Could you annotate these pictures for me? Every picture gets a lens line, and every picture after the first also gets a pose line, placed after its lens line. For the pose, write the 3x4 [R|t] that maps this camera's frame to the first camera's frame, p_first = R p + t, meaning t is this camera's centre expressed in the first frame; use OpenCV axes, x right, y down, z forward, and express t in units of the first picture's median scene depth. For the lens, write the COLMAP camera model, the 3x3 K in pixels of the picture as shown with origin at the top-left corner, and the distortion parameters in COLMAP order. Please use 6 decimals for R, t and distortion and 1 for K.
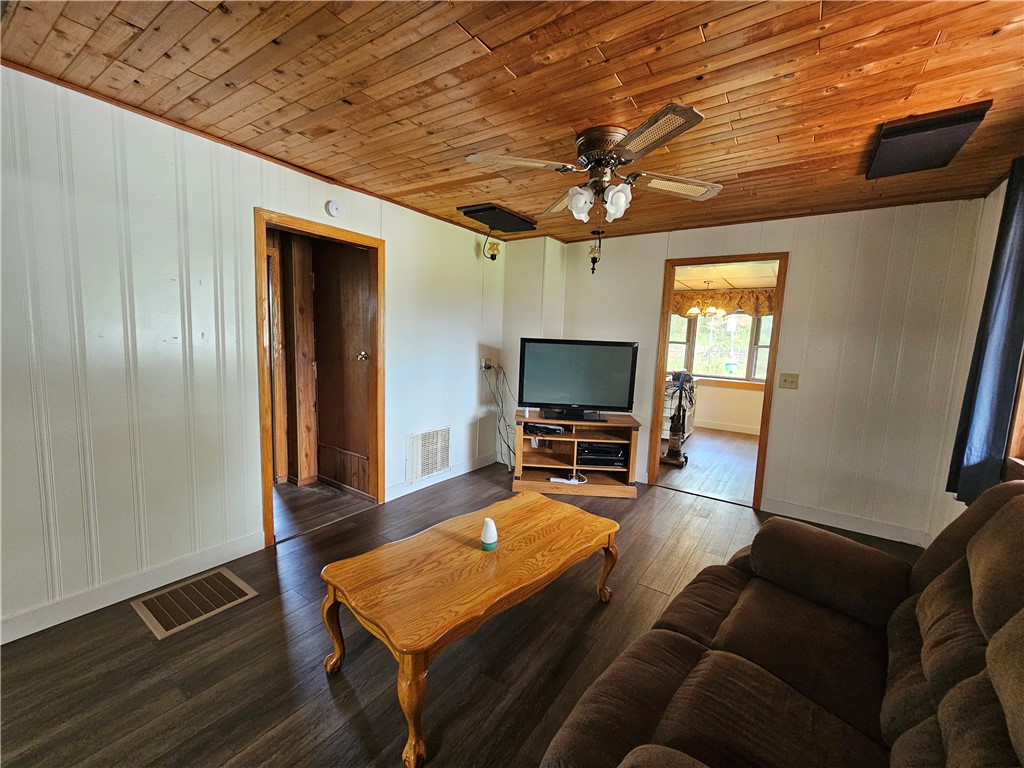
lens RADIAL K [[419.7, 0, 511.4], [0, 419.7, 386.9], [0, 0, 1]] dist [-0.000173, -0.000150]
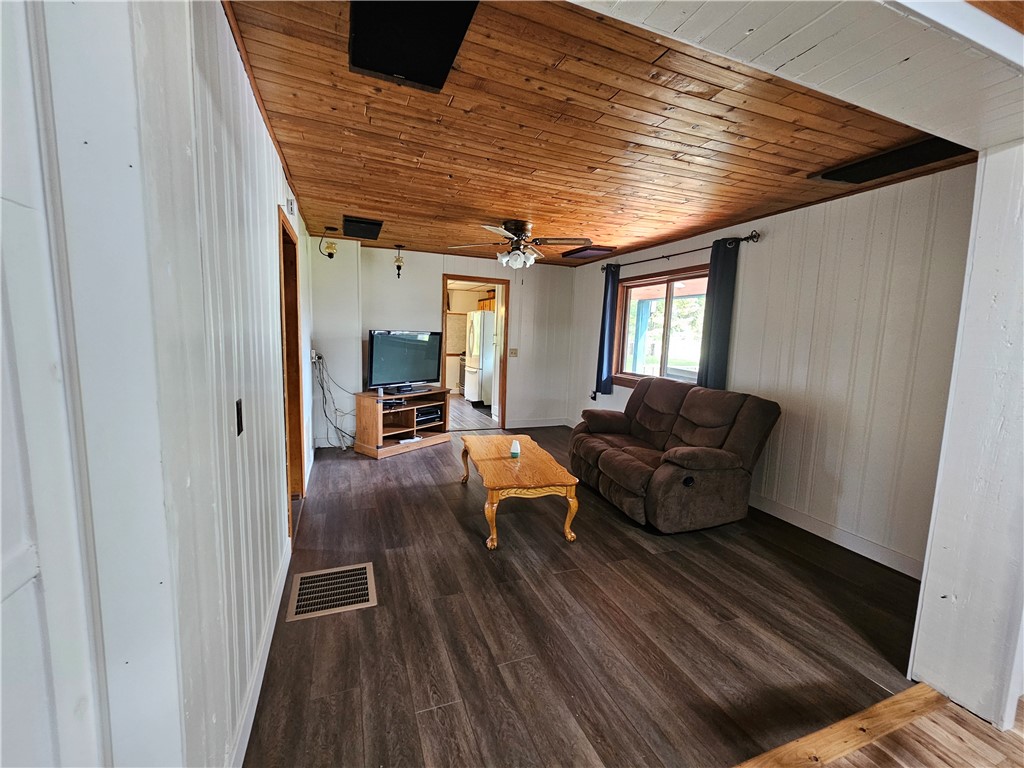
lens RADIAL K [[419.7, 0, 507.3], [0, 419.7, 383.1], [0, 0, 1]] dist [-0.000173, -0.000150]
pose [[0.562505, -0.118899, 0.818200, -0.742130], [0.084168, 0.992699, 0.086393, -0.038418], [-0.822499, 0.020269, 0.568405, 0.013735]]
